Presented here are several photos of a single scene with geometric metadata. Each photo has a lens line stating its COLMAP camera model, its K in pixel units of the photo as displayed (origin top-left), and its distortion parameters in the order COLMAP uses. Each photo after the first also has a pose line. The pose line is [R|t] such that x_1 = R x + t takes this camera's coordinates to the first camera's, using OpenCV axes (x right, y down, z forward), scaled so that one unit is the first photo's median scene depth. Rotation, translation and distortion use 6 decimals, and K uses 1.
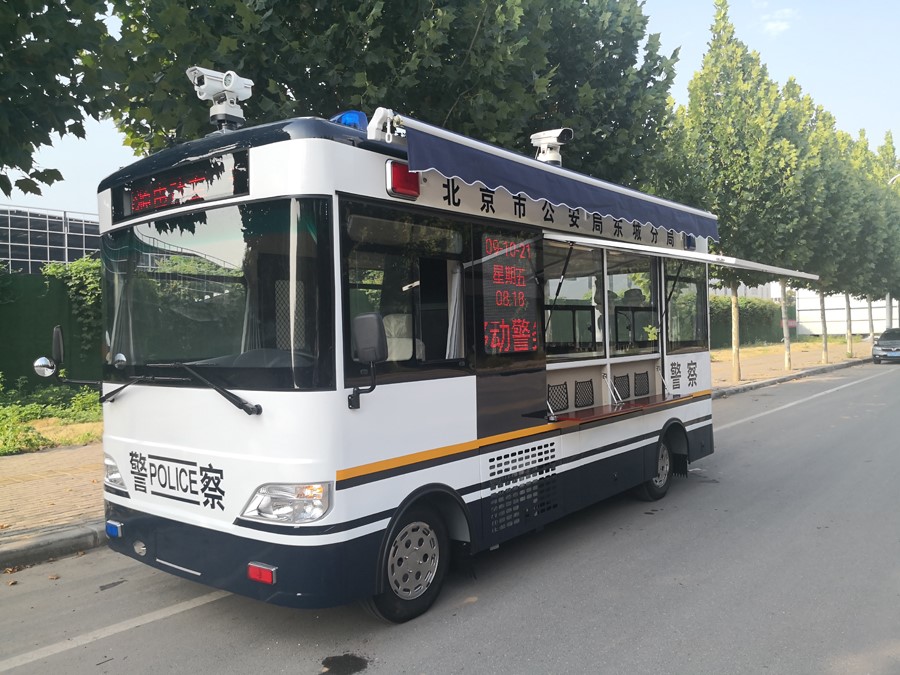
lens RADIAL K [[728.9, 0, 450.0], [0, 728.9, 337.5], [0, 0, 1]] dist [-0.000918, -0.000435]
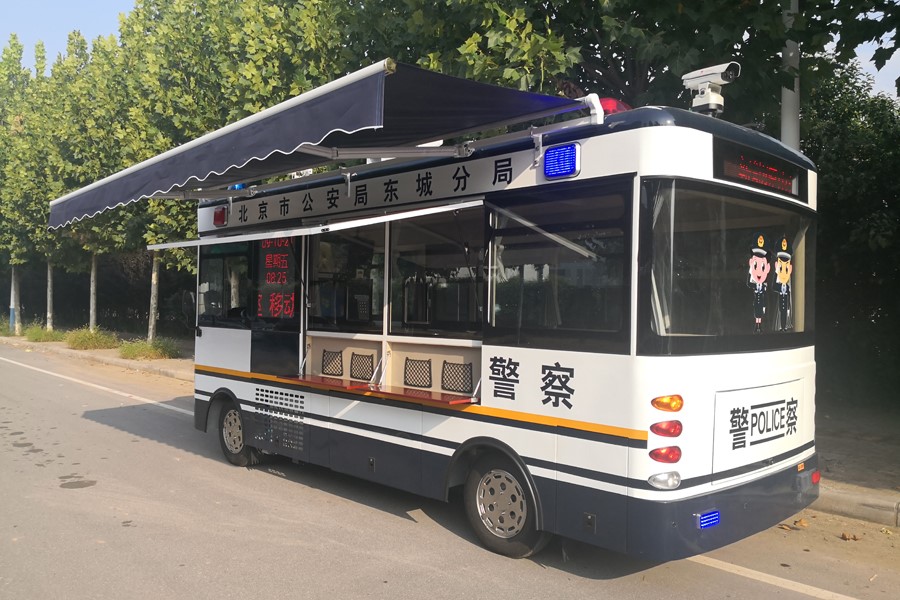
lens RADIAL K [[721.2, 0, 450.0], [0, 721.2, 300.0], [0, 0, 1]] dist [0.058212, 0.000184]
pose [[-0.110631, 0.021741, -0.993624, 1.368148], [-0.013659, 0.999633, 0.023394, -0.047359], [0.993768, 0.016160, -0.110294, 1.448429]]
